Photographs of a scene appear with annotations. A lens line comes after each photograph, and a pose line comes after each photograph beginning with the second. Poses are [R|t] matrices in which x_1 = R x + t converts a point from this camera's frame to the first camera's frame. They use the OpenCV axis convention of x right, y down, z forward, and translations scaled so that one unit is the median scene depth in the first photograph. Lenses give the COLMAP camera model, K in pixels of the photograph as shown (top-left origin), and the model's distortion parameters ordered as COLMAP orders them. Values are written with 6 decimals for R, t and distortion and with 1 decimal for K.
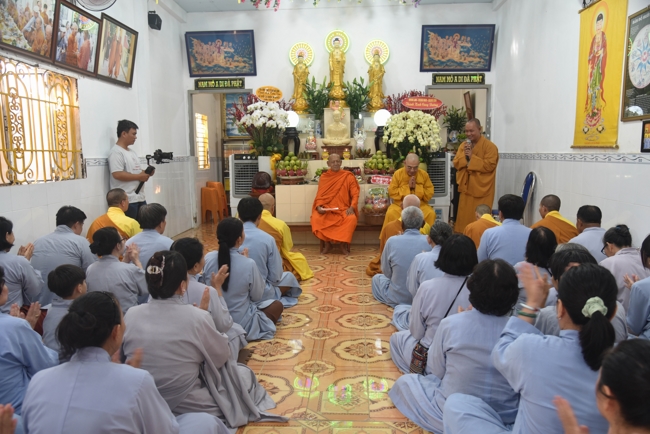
lens RADIAL K [[563.5, 0, 325.0], [0, 563.5, 217.0], [0, 0, 1]] dist [-0.001599, 0.002258]
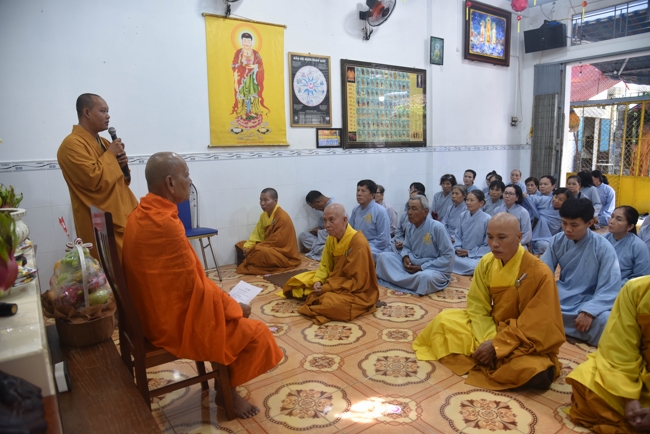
lens RADIAL K [[442.0, 0, 325.0], [0, 442.0, 217.0], [0, 0, 1]] dist [-0.119766, 0.071672]
pose [[-0.622614, -0.090594, 0.777267, -0.350206], [0.124897, 0.969038, 0.212992, -0.162446], [-0.772498, 0.229690, -0.592022, 1.512298]]
